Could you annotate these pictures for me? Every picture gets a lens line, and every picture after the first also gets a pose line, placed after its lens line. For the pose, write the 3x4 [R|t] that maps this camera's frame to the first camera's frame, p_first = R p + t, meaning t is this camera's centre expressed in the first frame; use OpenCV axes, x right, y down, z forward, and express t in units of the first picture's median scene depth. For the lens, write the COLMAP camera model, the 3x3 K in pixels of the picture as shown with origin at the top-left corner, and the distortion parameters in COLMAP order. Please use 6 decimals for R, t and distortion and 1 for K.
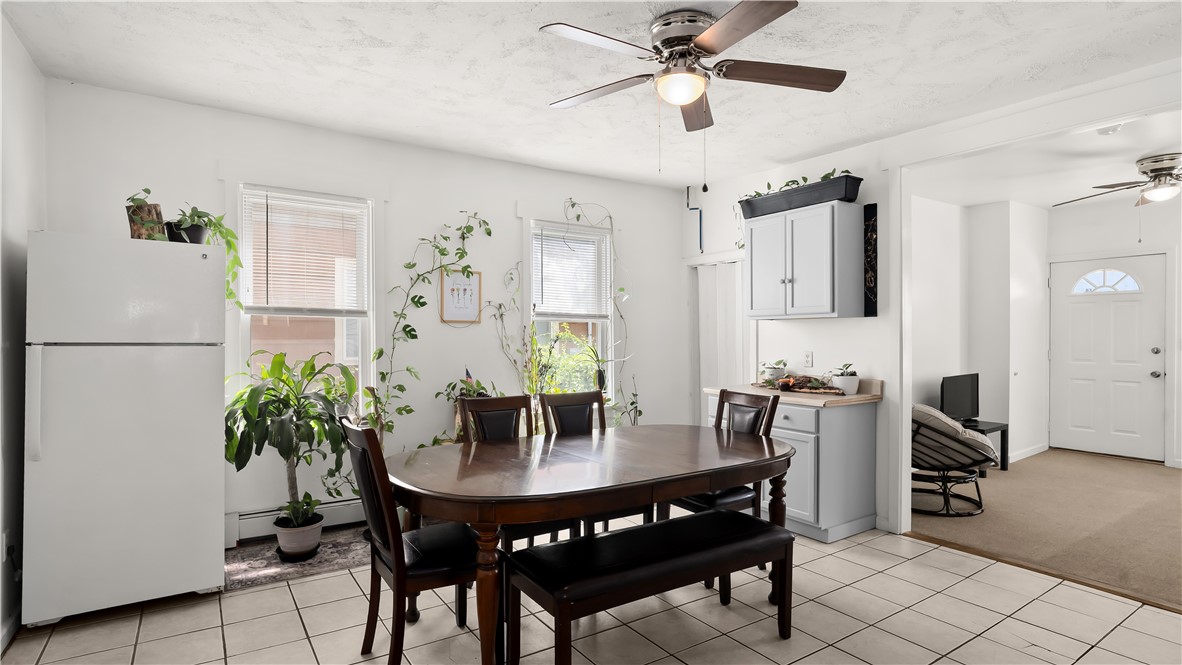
lens RADIAL K [[590.7, 0, 573.1], [0, 590.7, 338.4], [0, 0, 1]] dist [-0.006235, 0.000033]
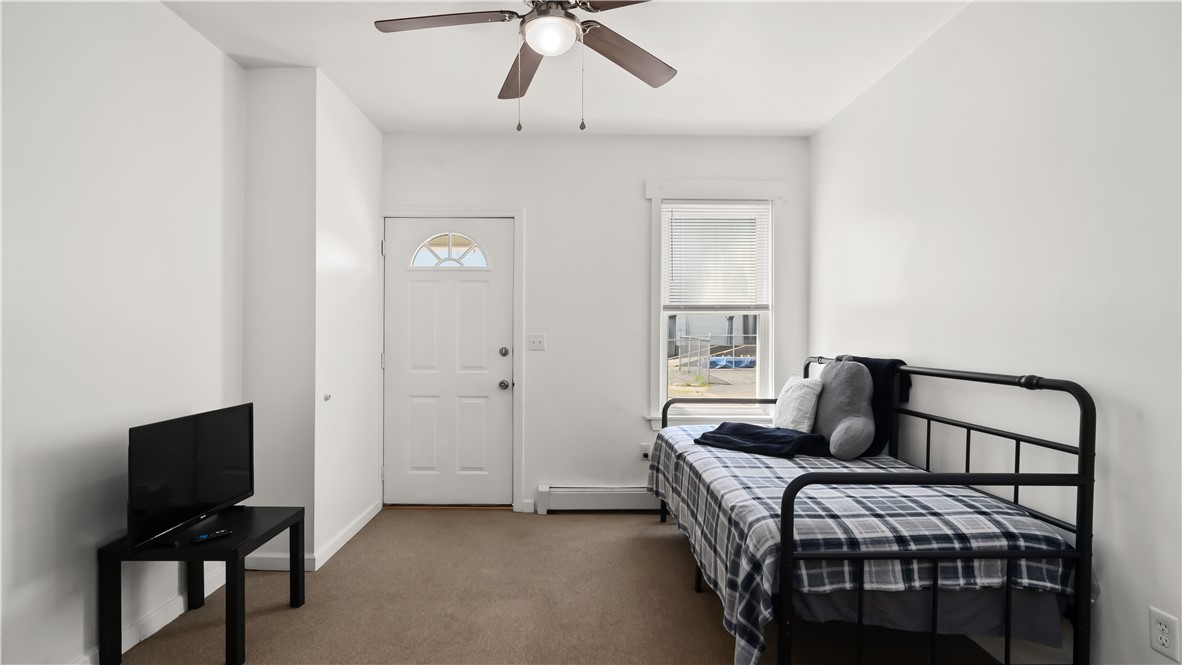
lens RADIAL K [[590.7, 0, 573.1], [0, 590.7, 338.4], [0, 0, 1]] dist [-0.006235, 0.000033]
pose [[0.562024, 0.010732, 0.827051, 0.831218], [0.001517, 0.999901, -0.014006, 0.027769], [-0.827120, 0.009126, 0.561952, 0.986392]]
